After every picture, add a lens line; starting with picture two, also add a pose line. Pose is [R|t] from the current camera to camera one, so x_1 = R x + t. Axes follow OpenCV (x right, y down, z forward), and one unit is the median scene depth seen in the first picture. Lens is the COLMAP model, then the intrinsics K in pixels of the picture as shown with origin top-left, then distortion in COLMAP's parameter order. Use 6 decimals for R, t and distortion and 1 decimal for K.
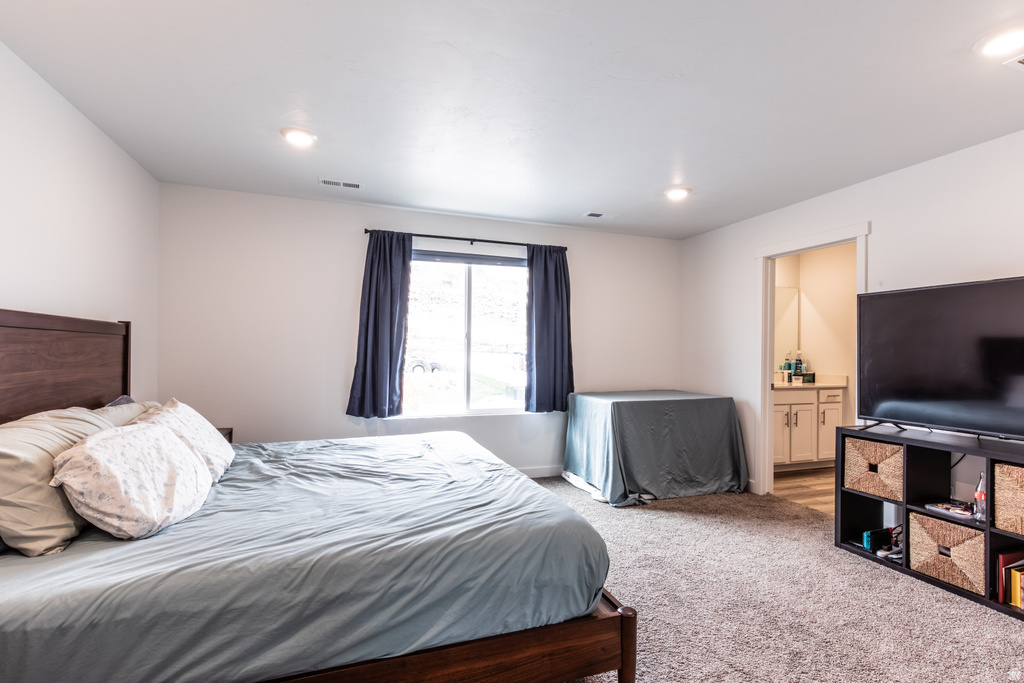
lens RADIAL K [[474.2, 0, 513.0], [0, 474.2, 350.5], [0, 0, 1]] dist [0.007339, -0.001233]
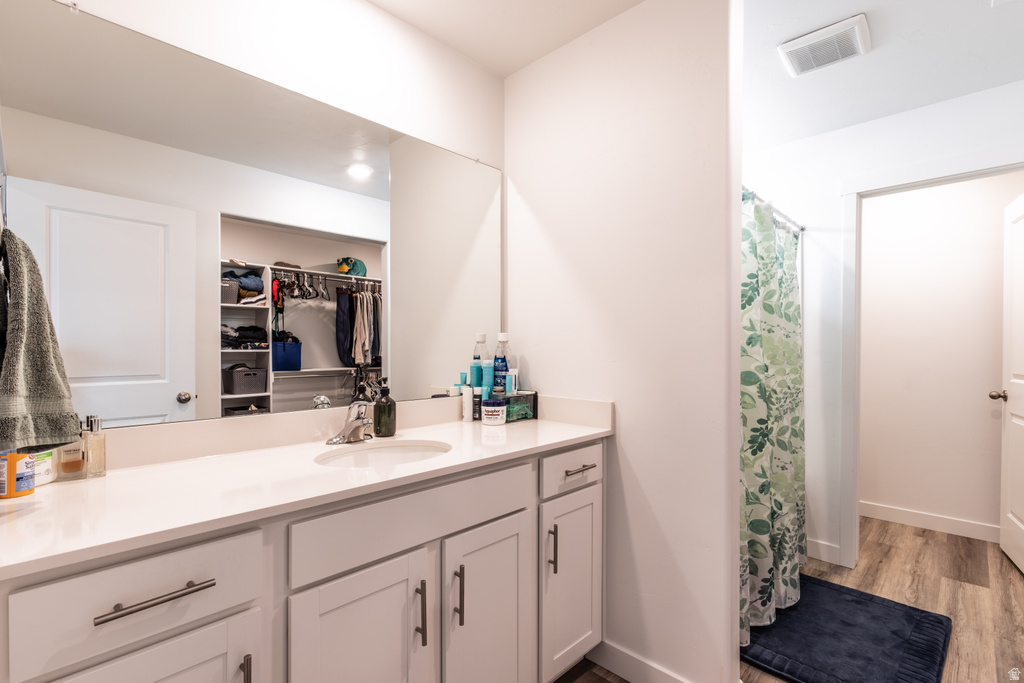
lens RADIAL K [[474.2, 0, 513.0], [0, 474.2, 350.5], [0, 0, 1]] dist [0.007339, -0.001233]
pose [[0.895487, -0.012391, 0.444915, 0.453788], [0.007151, 0.999884, 0.013455, 0.009001], [-0.445030, -0.008867, 0.895472, 0.677992]]
